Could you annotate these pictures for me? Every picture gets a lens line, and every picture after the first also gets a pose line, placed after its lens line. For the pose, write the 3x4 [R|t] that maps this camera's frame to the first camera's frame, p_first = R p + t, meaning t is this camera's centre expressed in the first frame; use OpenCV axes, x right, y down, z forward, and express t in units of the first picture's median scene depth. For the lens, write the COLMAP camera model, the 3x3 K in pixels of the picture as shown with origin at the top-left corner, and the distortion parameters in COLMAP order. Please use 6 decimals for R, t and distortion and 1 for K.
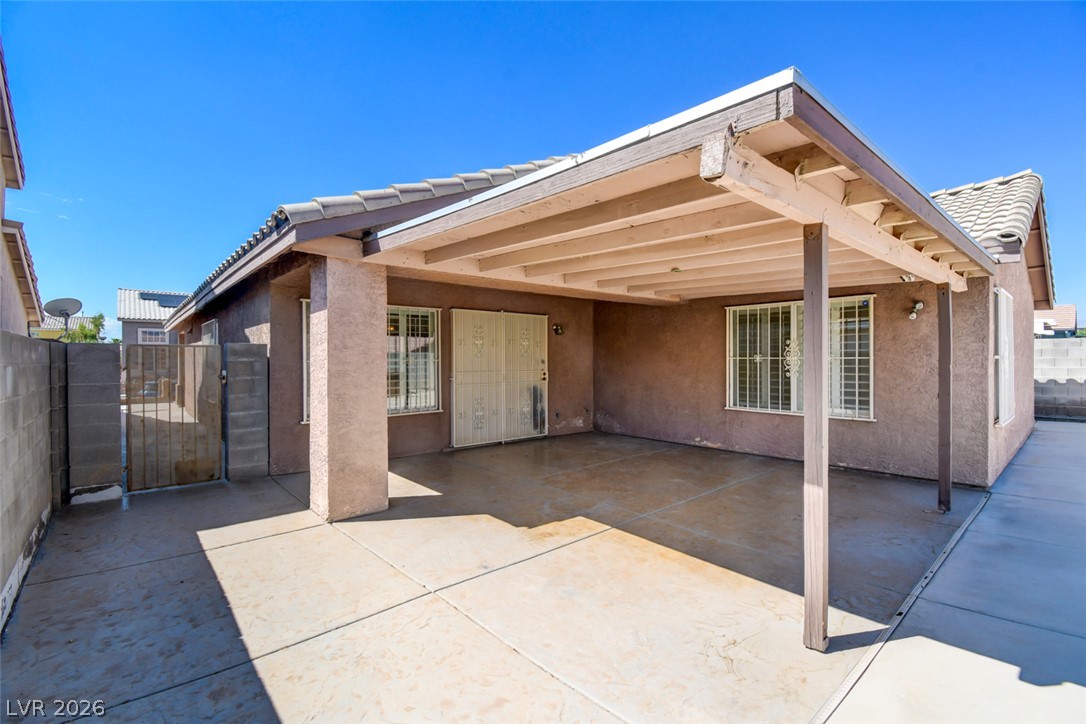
lens RADIAL K [[481.2, 0, 546.0], [0, 481.2, 358.2], [0, 0, 1]] dist [0.013629, -0.022093]
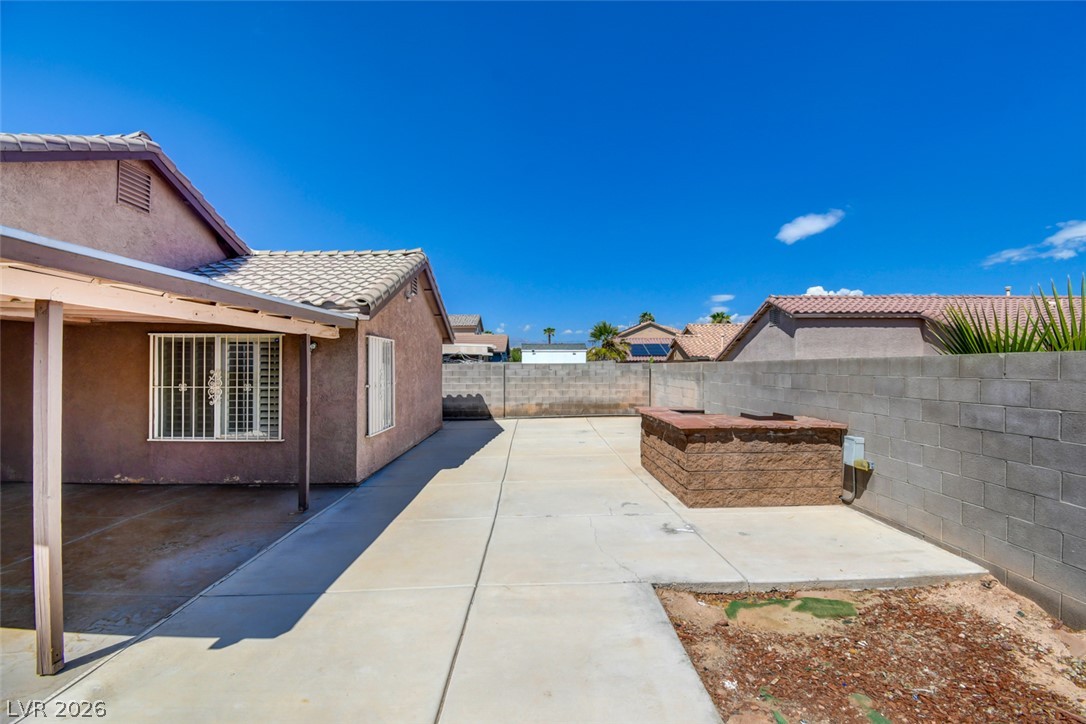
lens RADIAL K [[481.2, 0, 536.2], [0, 481.2, 363.2], [0, 0, 1]] dist [0.013629, -0.022093]
pose [[0.659400, 0.009997, 0.751726, 0.179838], [-0.004986, 0.999948, -0.008924, -0.046516], [-0.751776, 0.002137, 0.659415, -0.218098]]
